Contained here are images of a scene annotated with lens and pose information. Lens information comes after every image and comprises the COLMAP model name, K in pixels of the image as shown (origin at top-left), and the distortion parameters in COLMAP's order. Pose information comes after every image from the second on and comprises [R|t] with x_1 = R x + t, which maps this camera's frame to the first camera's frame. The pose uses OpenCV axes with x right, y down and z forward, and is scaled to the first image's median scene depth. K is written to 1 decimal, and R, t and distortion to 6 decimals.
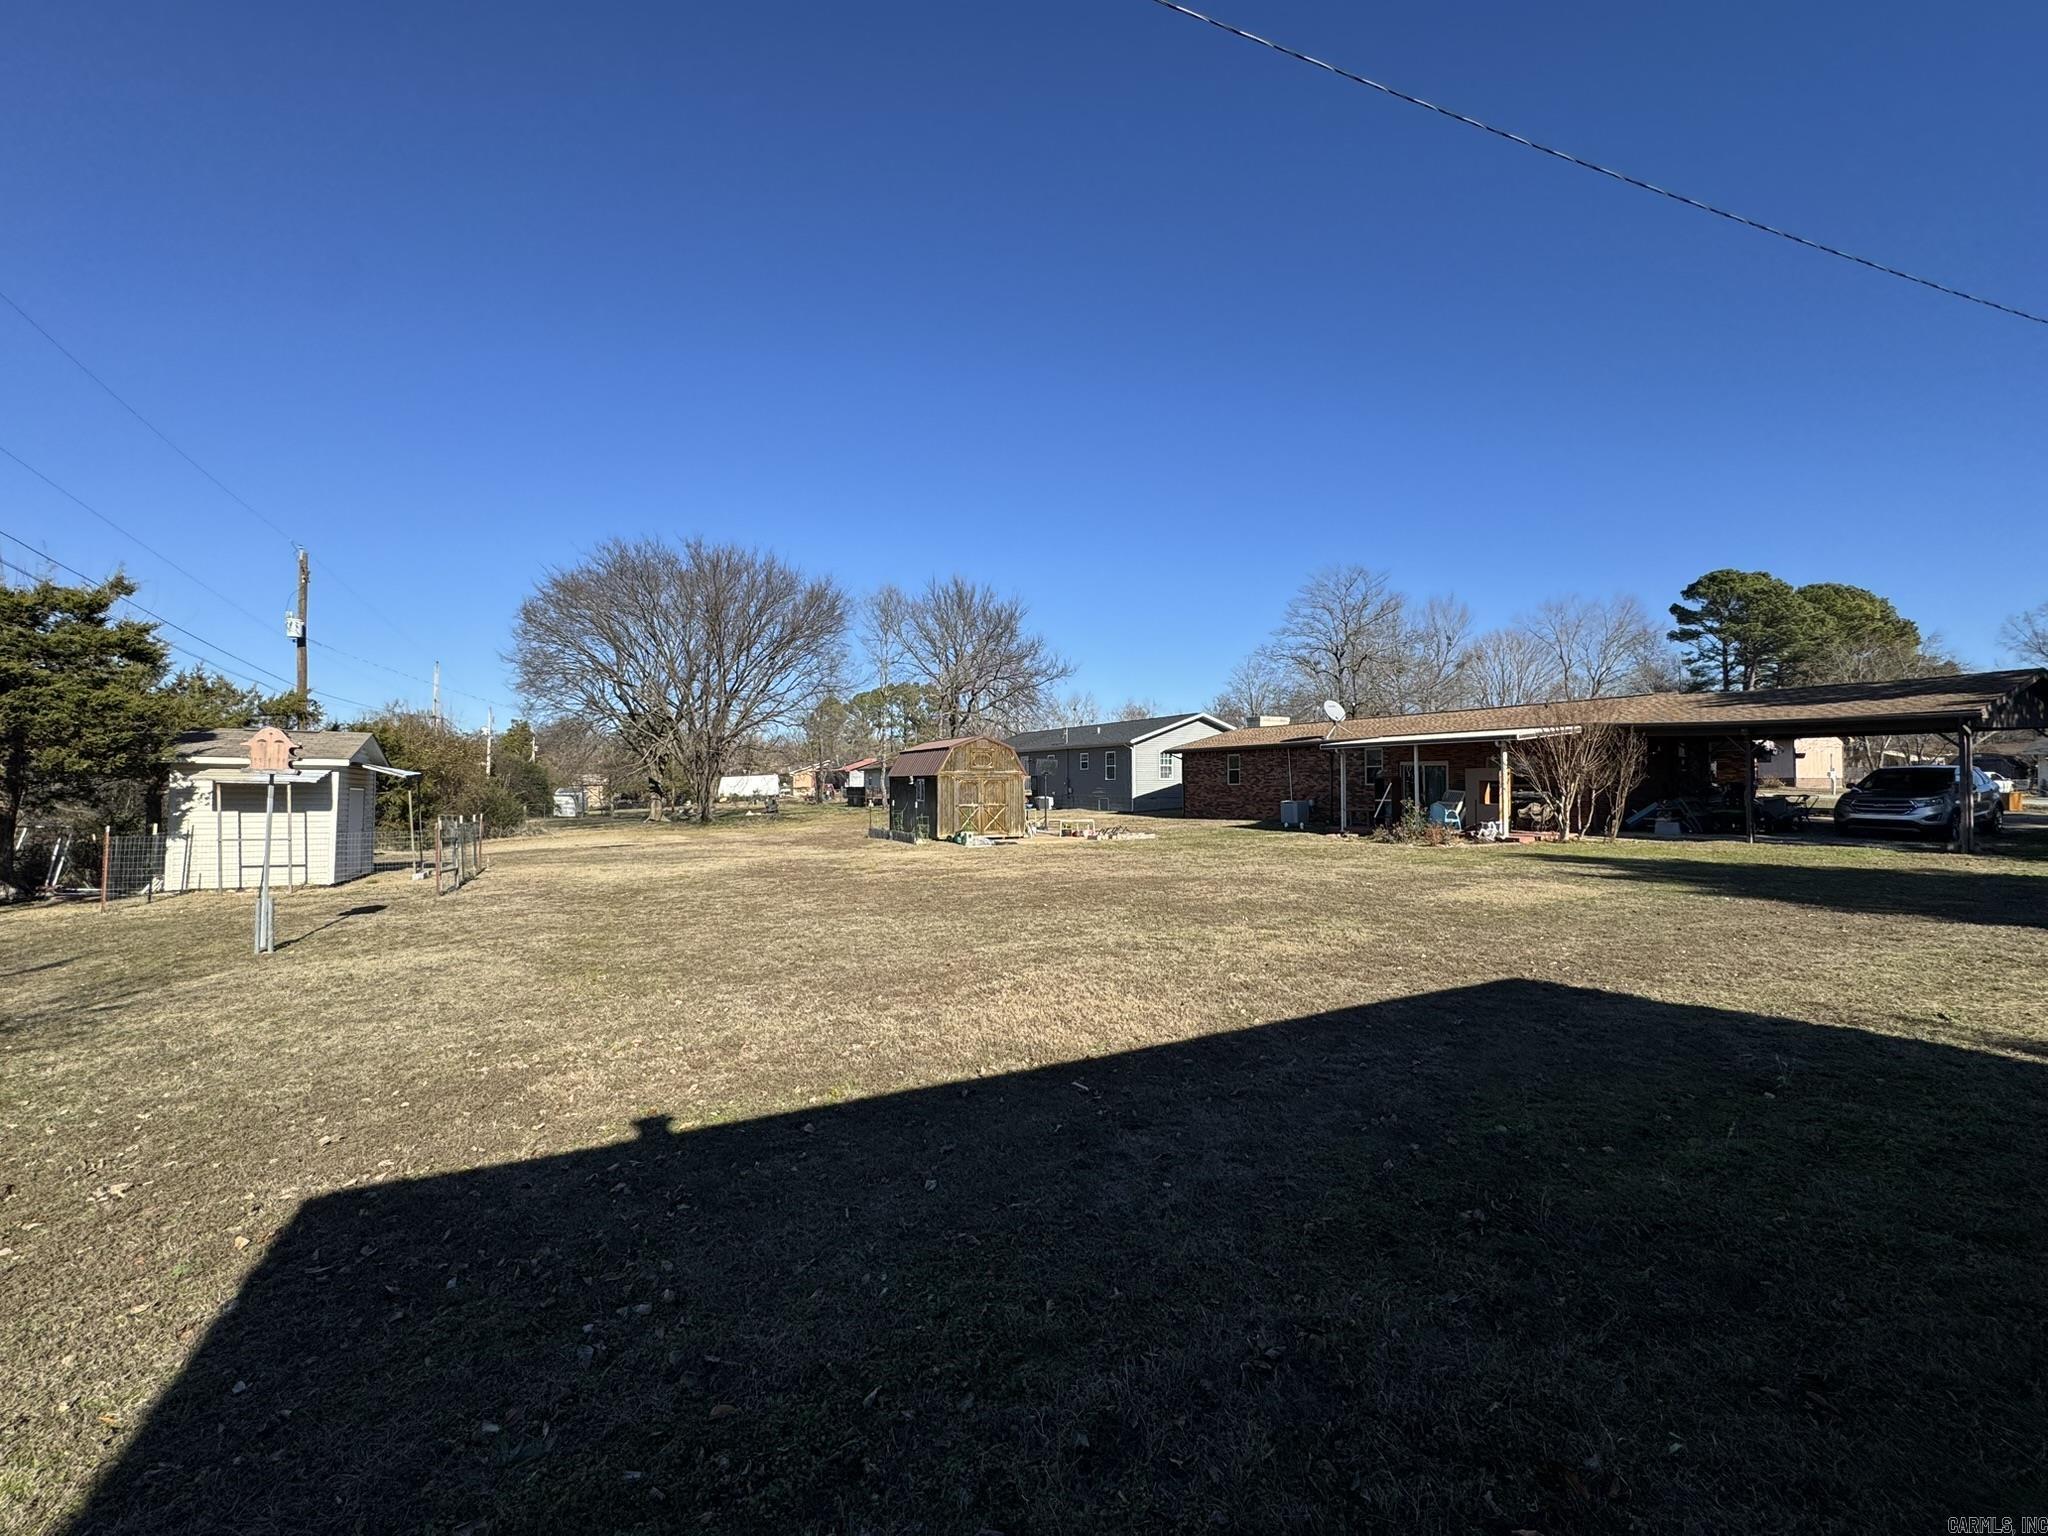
lens RADIAL K [[814.4, 0, 1021.4], [0, 814.4, 767.4], [0, 0, 1]] dist [-0.000783, 0.000070]
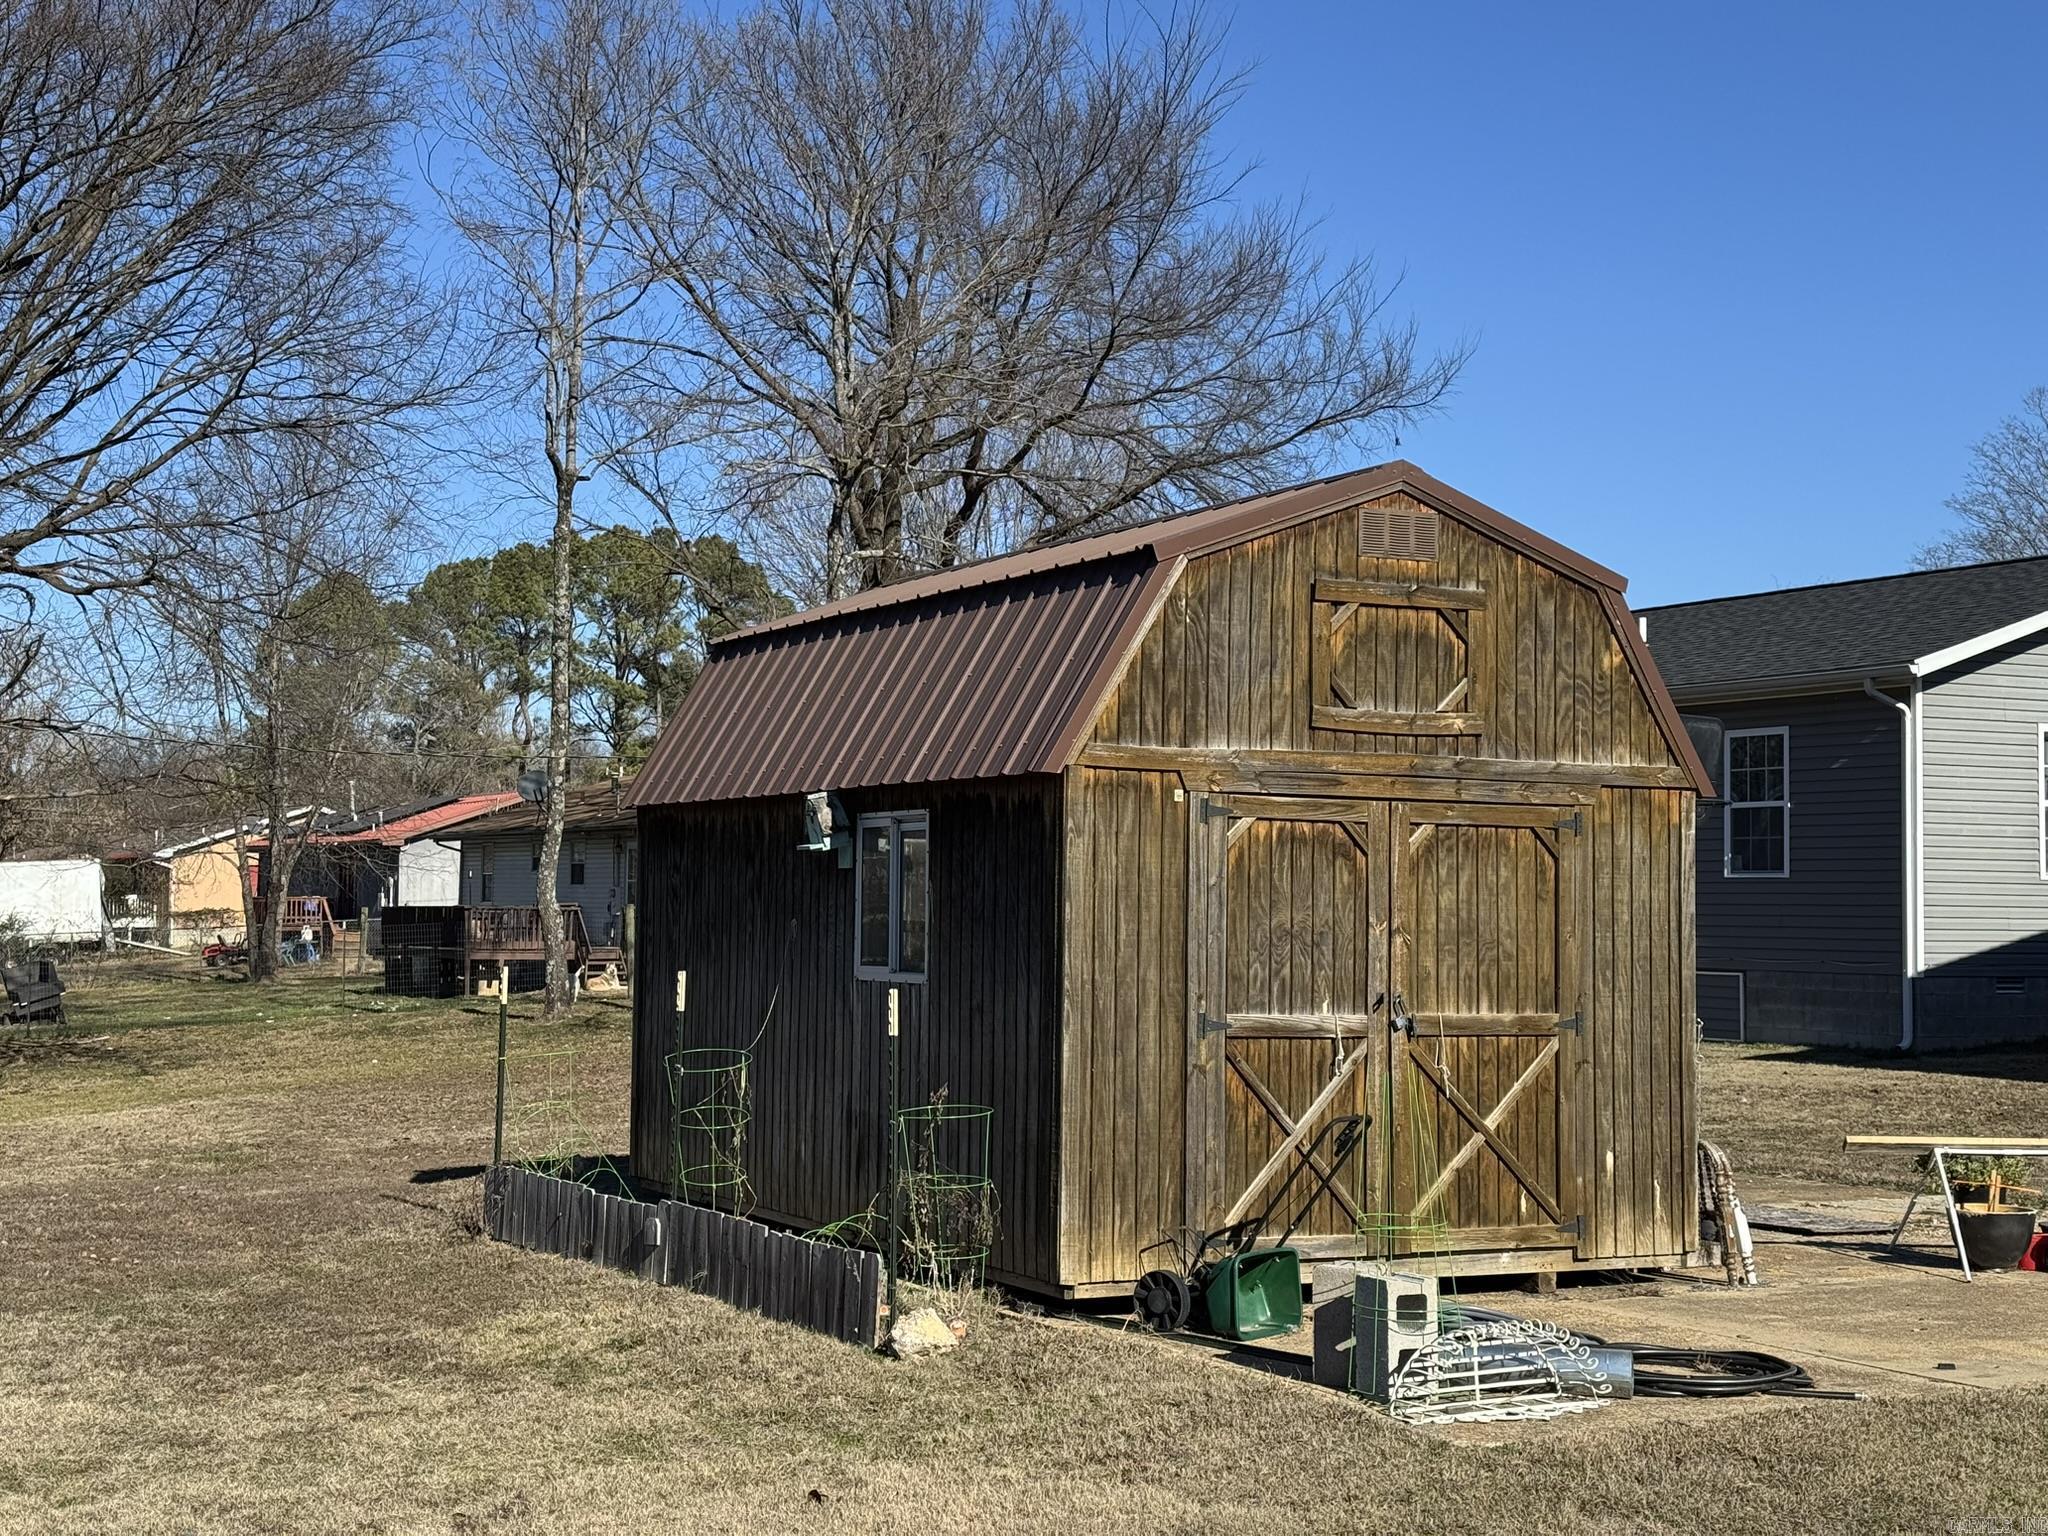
lens RADIAL K [[2837.7, 0, 1024.0], [0, 2837.7, 768.0], [0, 0, 1]] dist [0.183290, 0.022308]
pose [[0.999914, 0.012789, 0.003064, -0.043317], [-0.012687, 0.999429, -0.031321, 0.008890], [-0.003463, 0.031279, 0.999505, 0.223703]]
